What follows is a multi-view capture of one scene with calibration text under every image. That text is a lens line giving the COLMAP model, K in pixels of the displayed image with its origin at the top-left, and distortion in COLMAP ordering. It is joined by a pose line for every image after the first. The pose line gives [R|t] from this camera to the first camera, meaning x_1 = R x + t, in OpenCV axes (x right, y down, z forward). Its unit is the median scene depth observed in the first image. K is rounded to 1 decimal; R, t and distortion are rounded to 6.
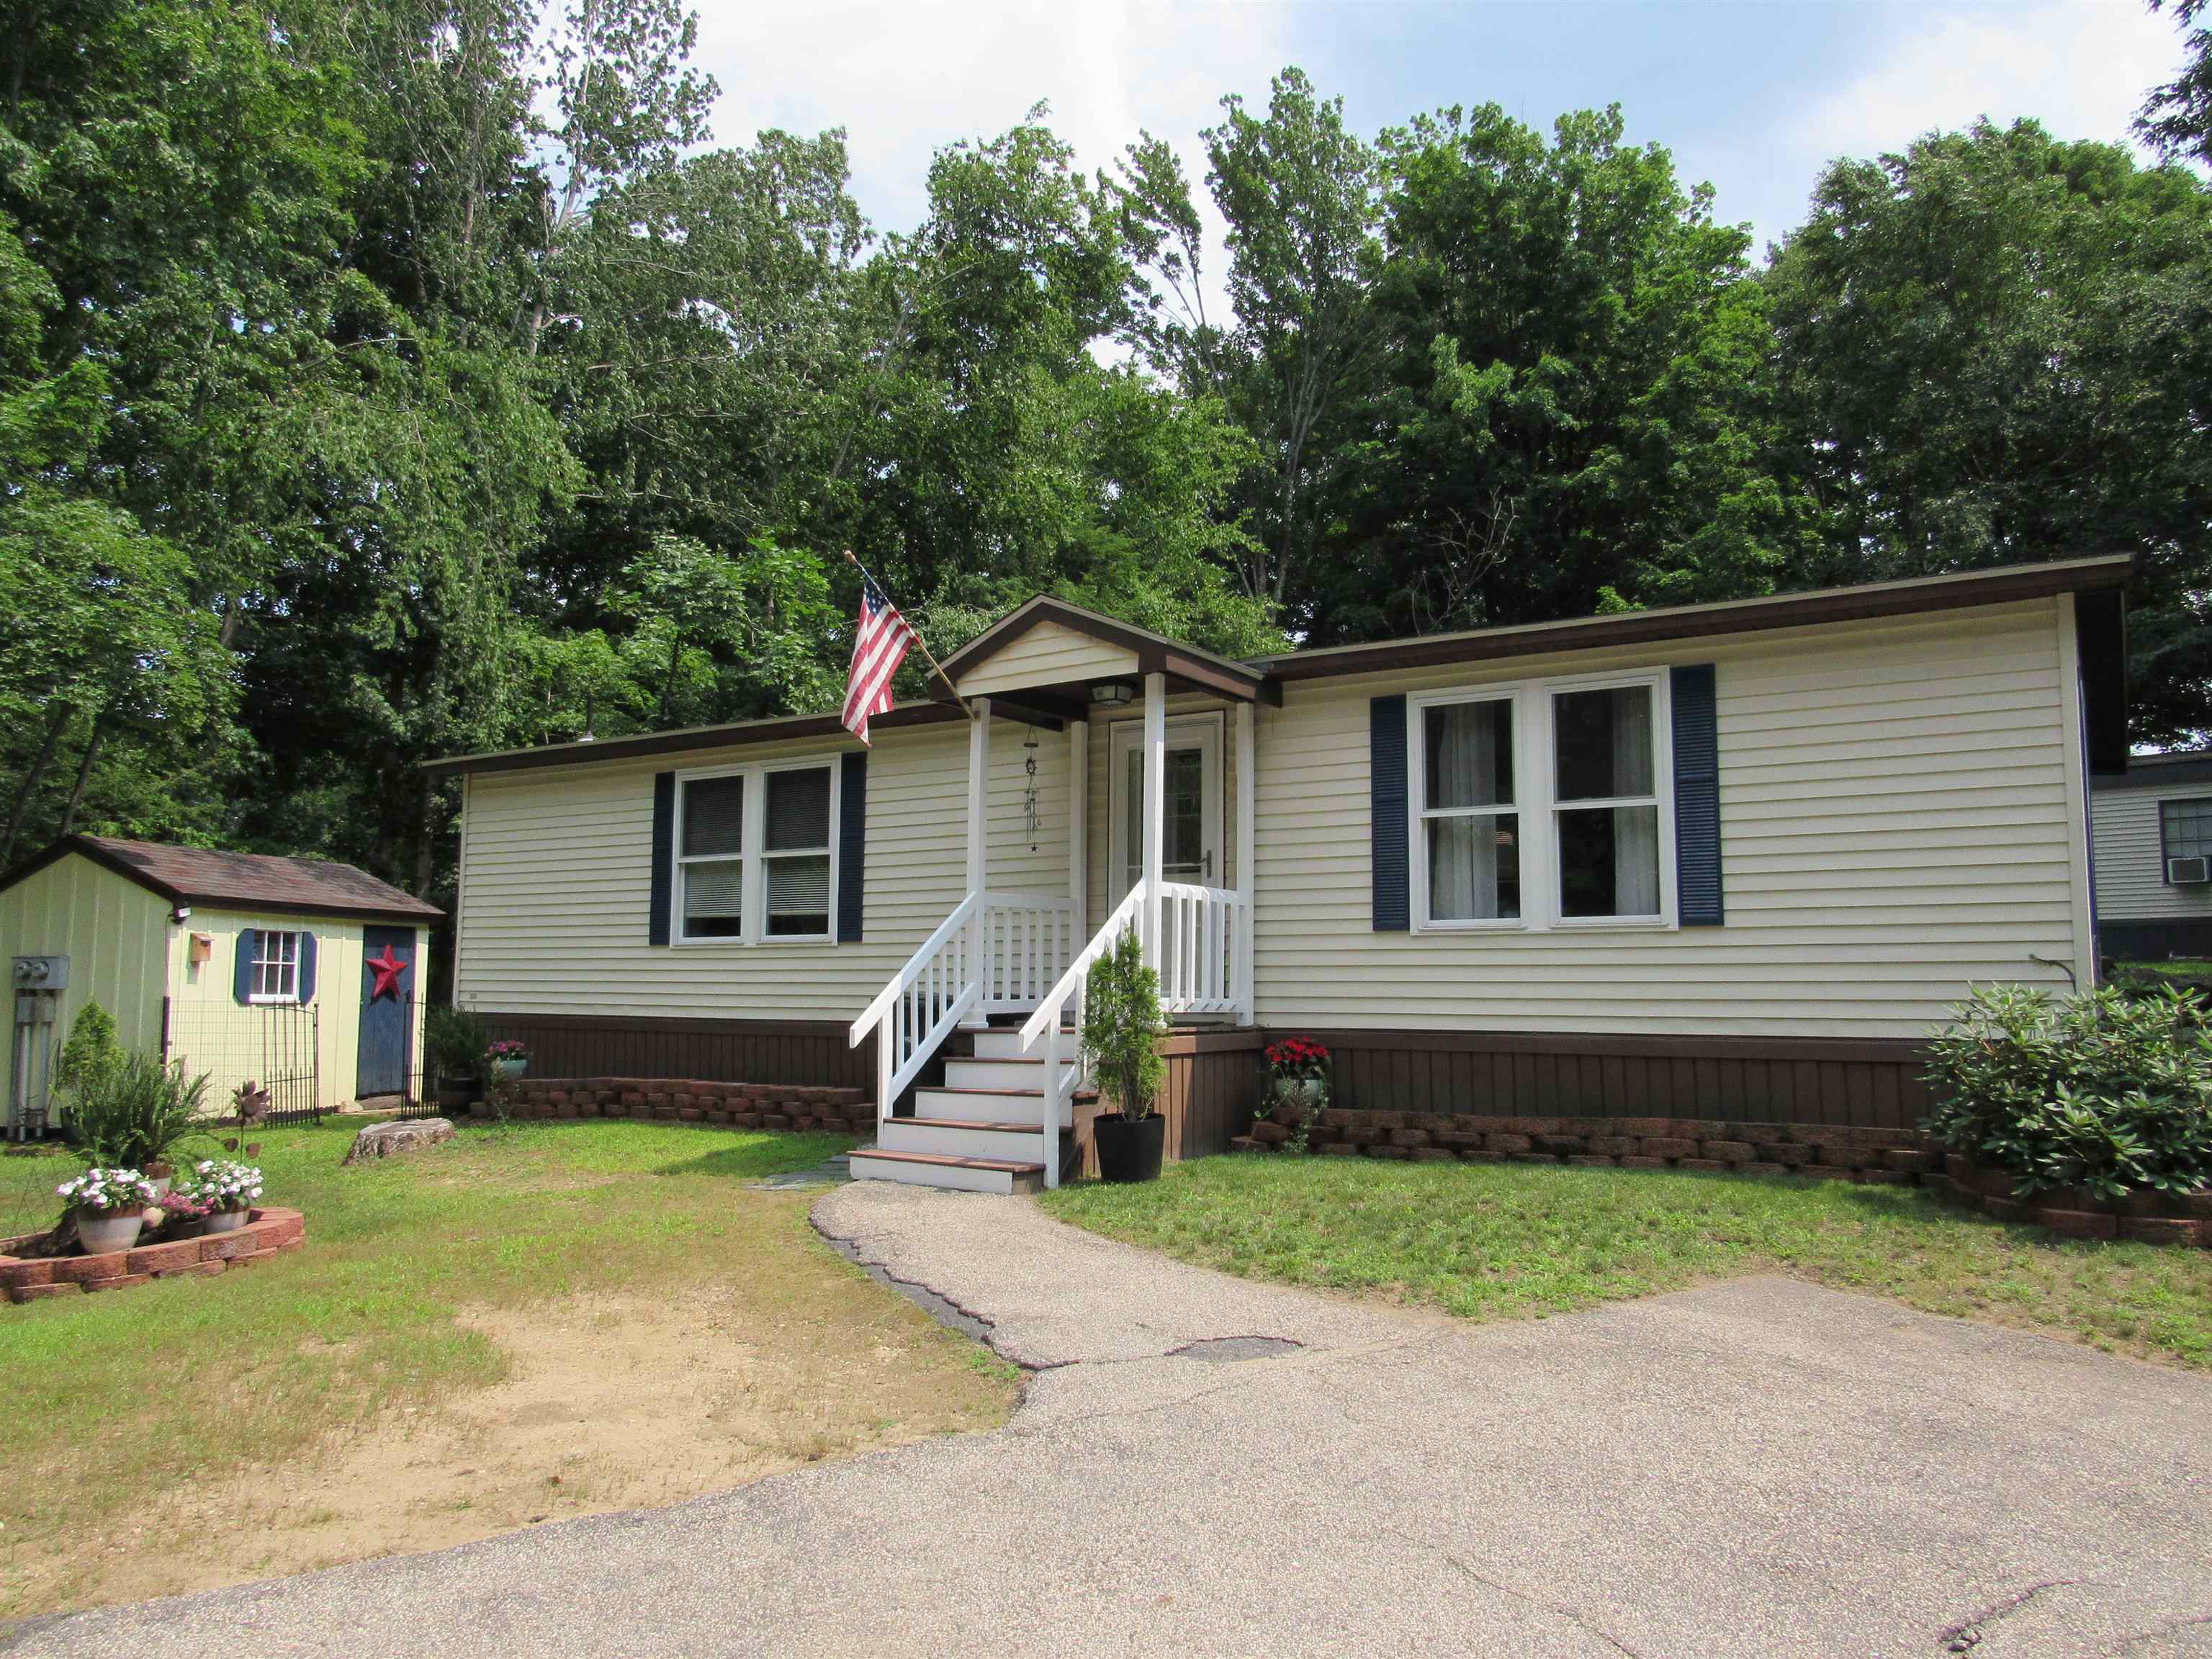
lens RADIAL K [[1591.6, 0, 1104.5], [0, 1591.6, 832.5], [0, 0, 1]] dist [-0.029538, 0.003360]
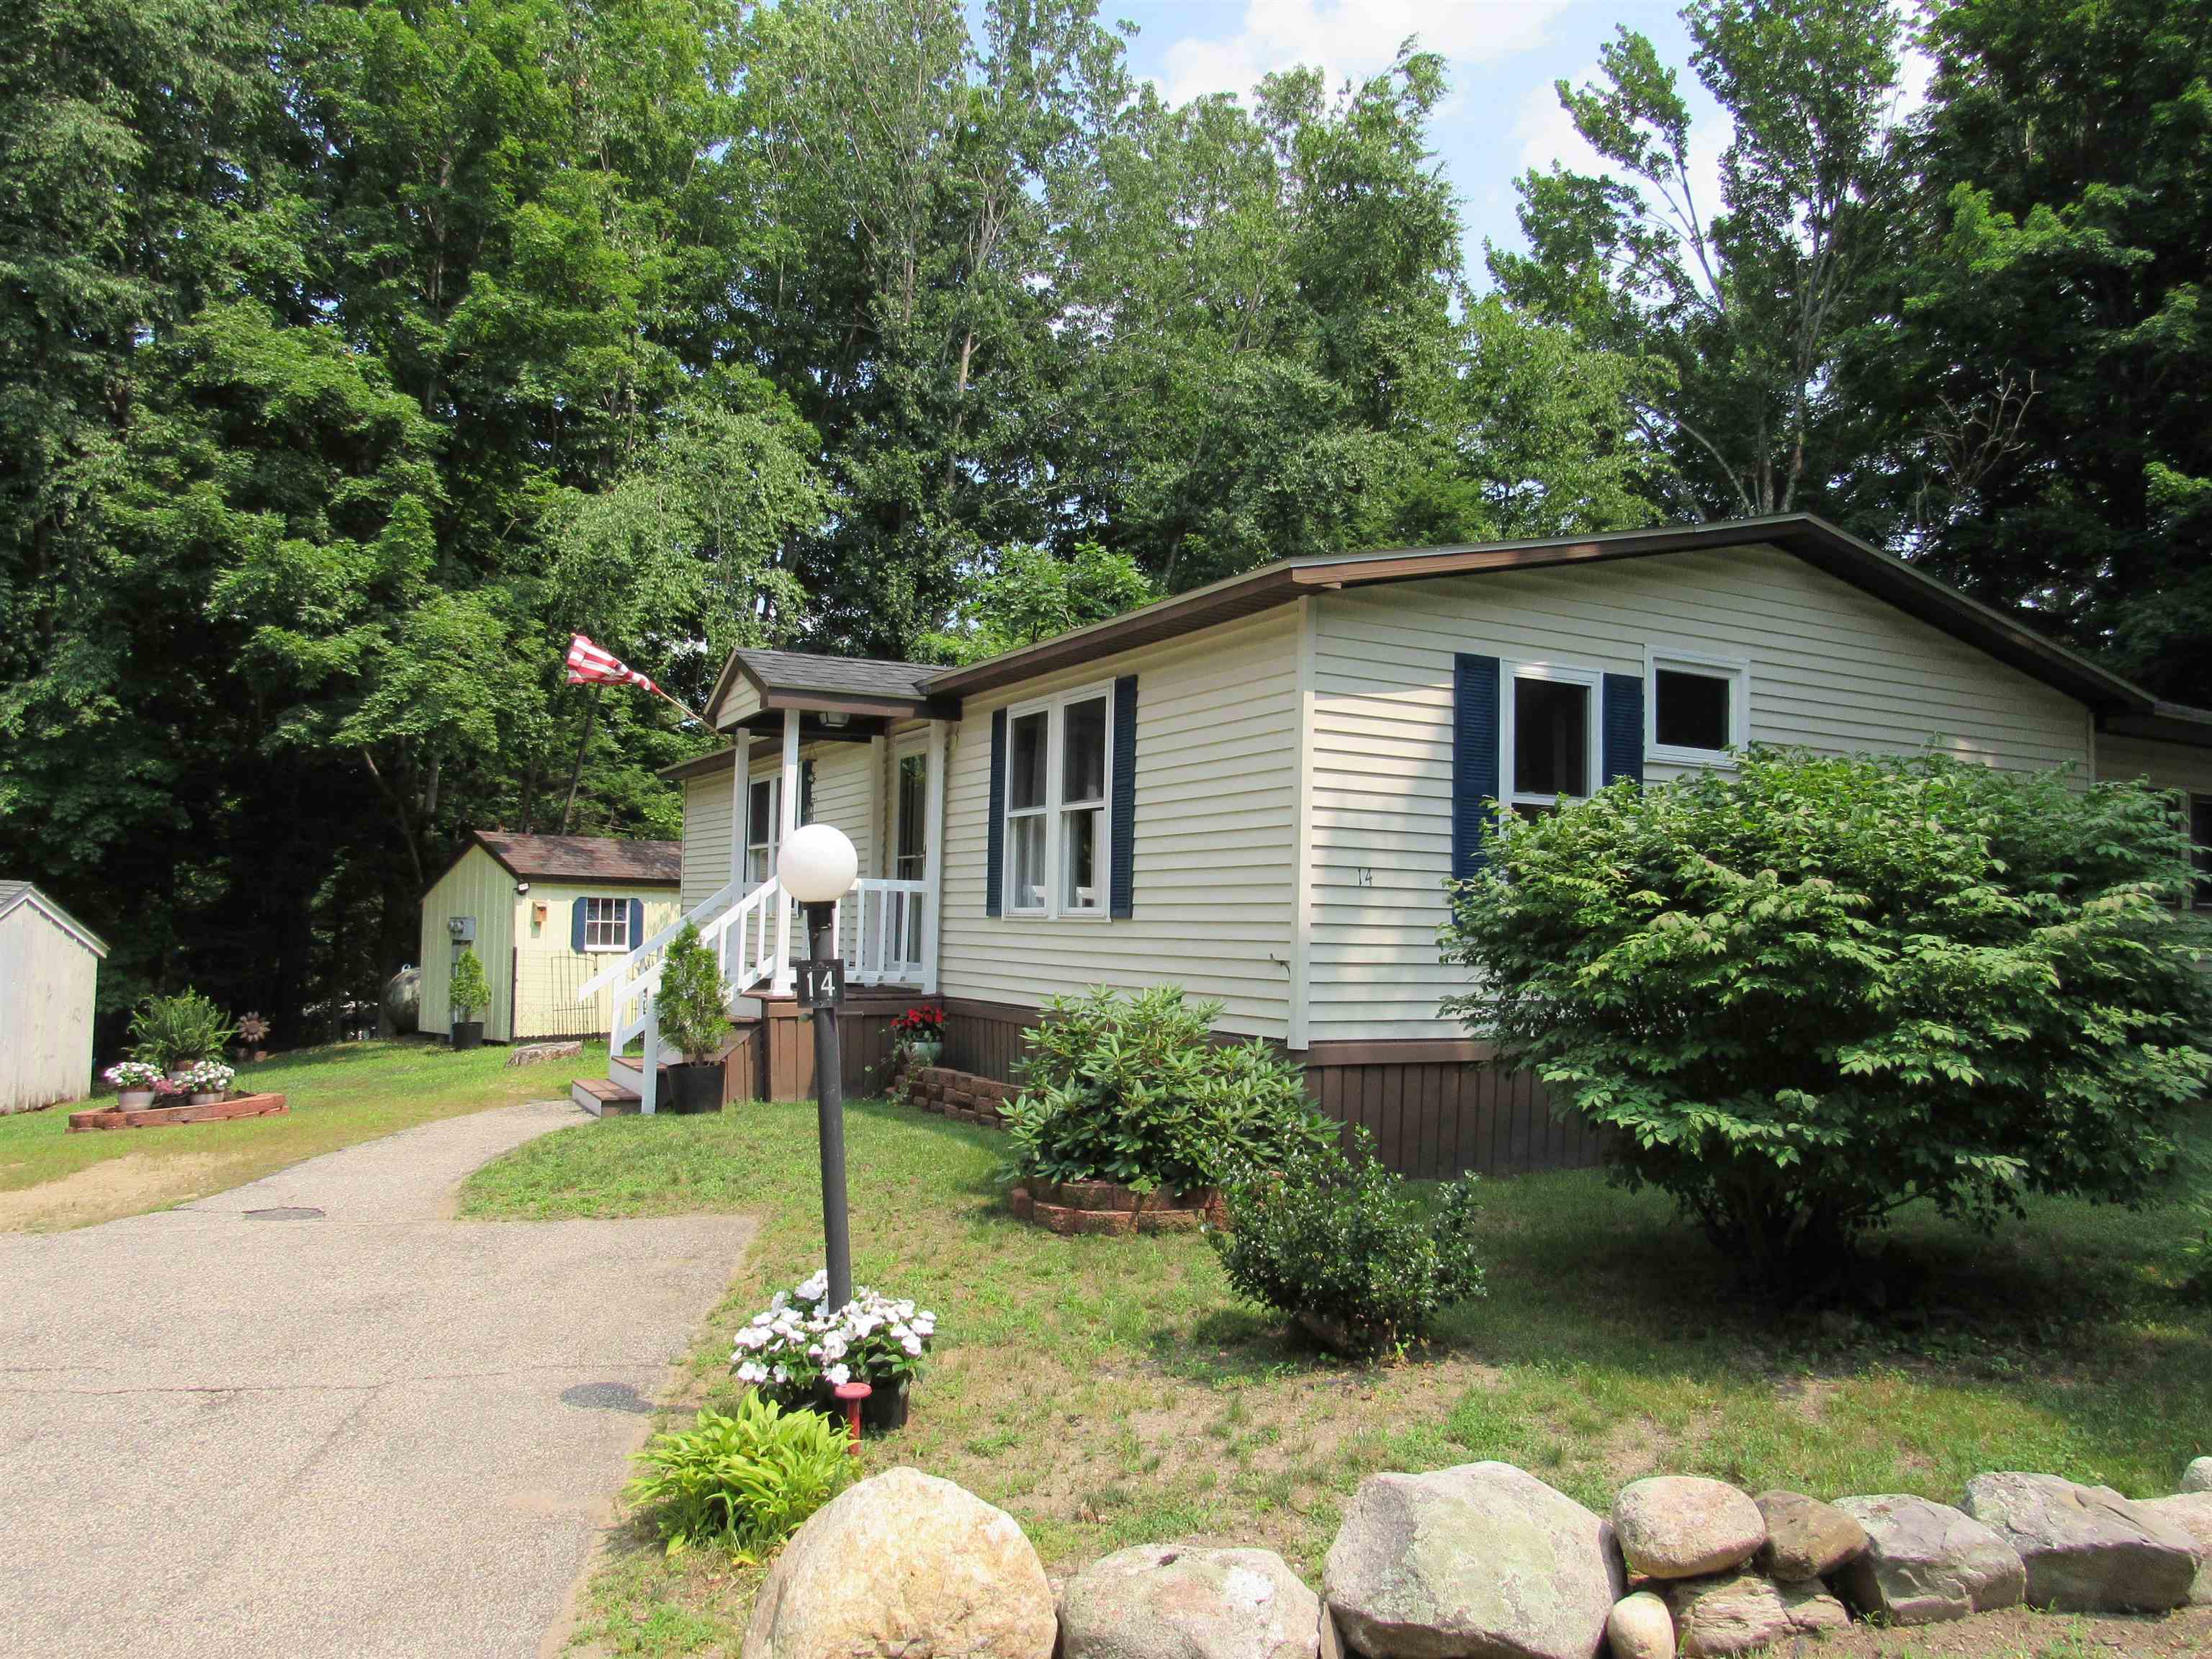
lens RADIAL K [[1591.6, 0, 1137.3], [0, 1591.6, 893.0], [0, 0, 1]] dist [-0.029538, 0.003360]
pose [[0.881677, 0.000186, -0.471854, 0.511038], [0.037017, 0.996891, 0.069561, -0.019450], [0.470399, -0.078797, 0.878929, 0.024742]]
